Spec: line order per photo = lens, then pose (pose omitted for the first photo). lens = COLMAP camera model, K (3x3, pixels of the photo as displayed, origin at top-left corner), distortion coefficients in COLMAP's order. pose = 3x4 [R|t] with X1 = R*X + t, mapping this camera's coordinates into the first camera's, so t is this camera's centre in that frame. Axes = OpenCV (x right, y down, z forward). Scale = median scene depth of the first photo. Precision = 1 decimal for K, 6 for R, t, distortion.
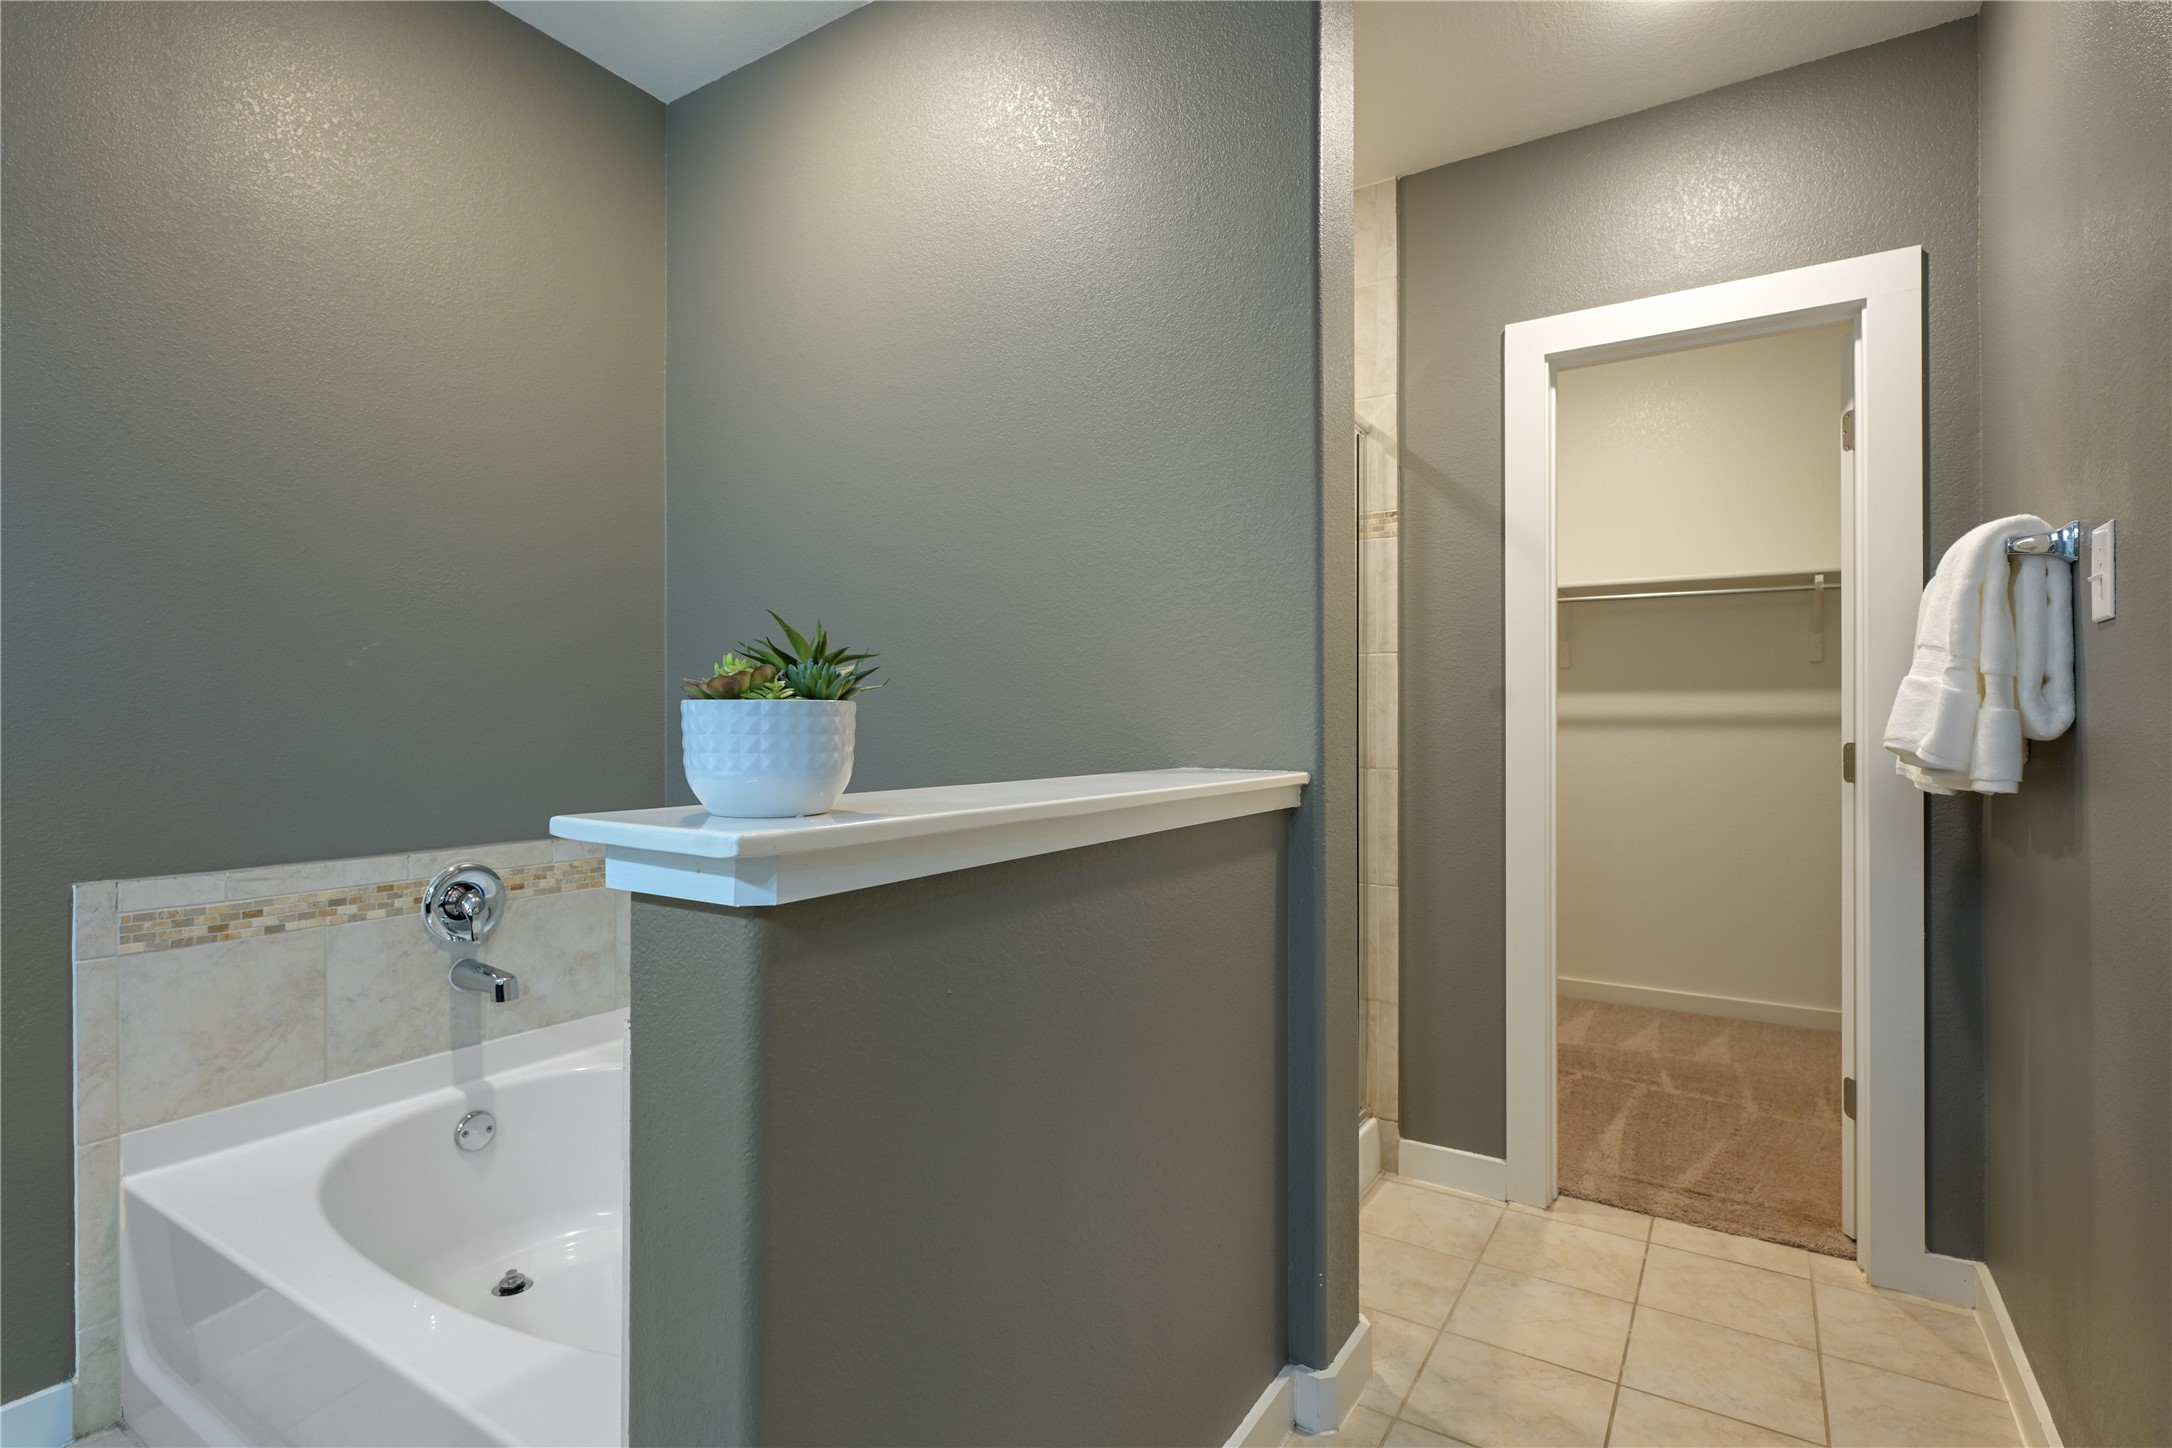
lens RADIAL K [[1045.2, 0, 1086.1], [0, 1045.2, 718.5], [0, 0, 1]] dist [0.000450, 0.000214]
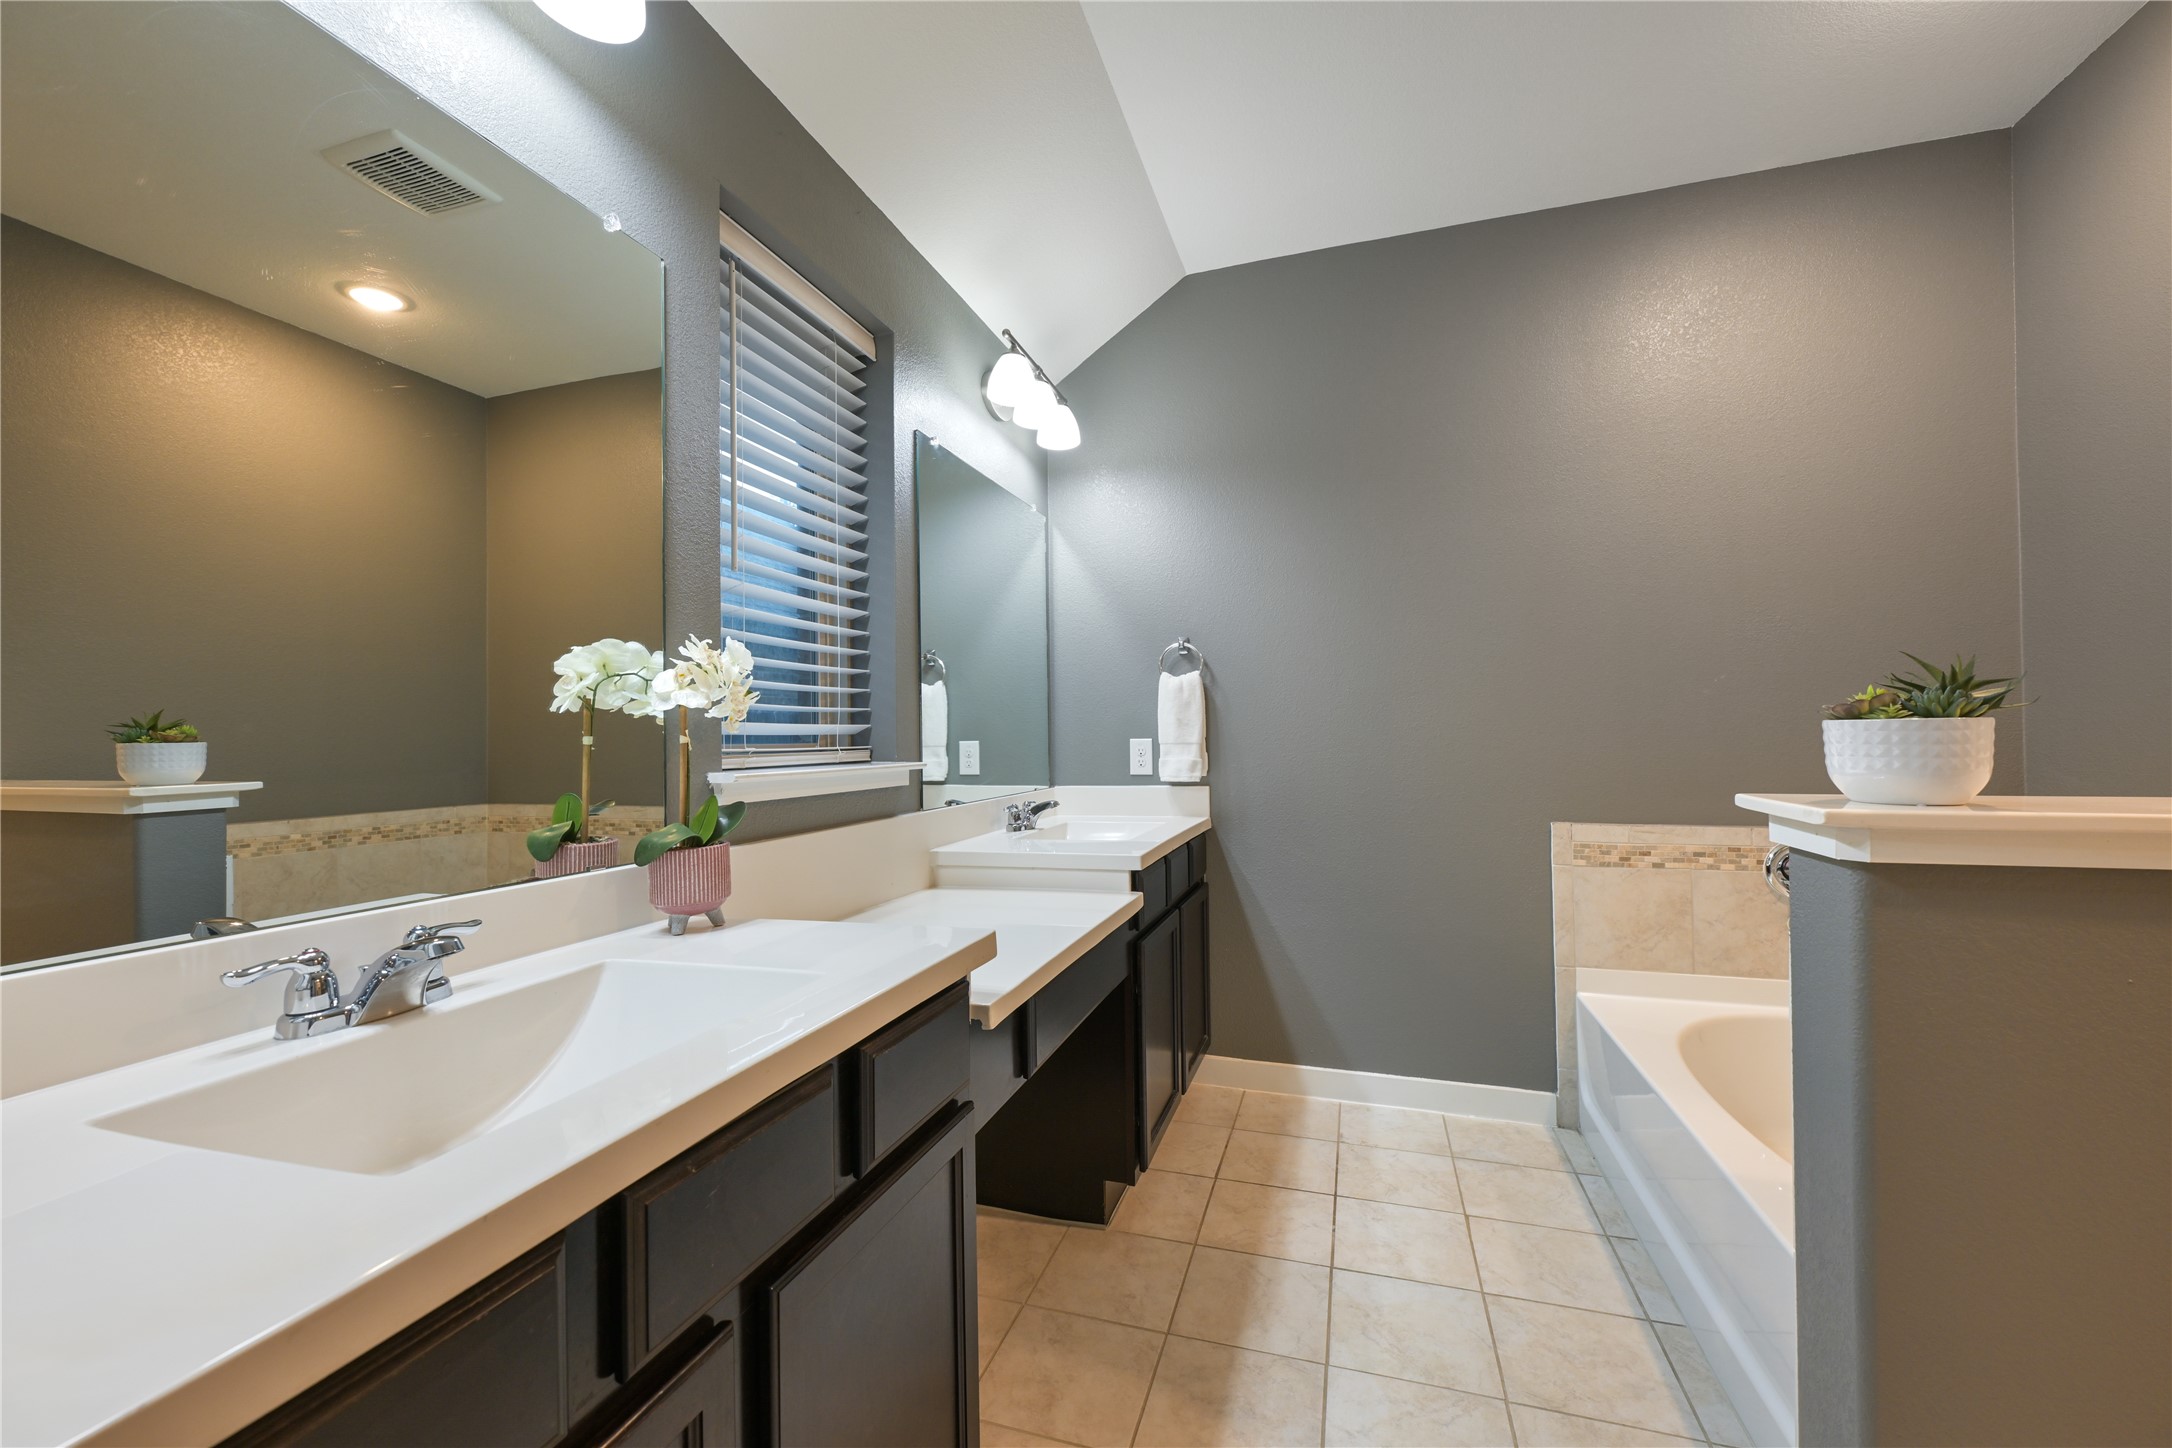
lens RADIAL K [[860.3, 0, 1096.0], [0, 860.3, 726.3], [0, 0, 1]] dist [0.000315, 0.000200]
pose [[0.267237, -0.013481, -0.963536, 0.266738], [0.015889, 0.999828, -0.009582, -0.007276], [0.963500, -0.012748, 0.267405, -0.163813]]
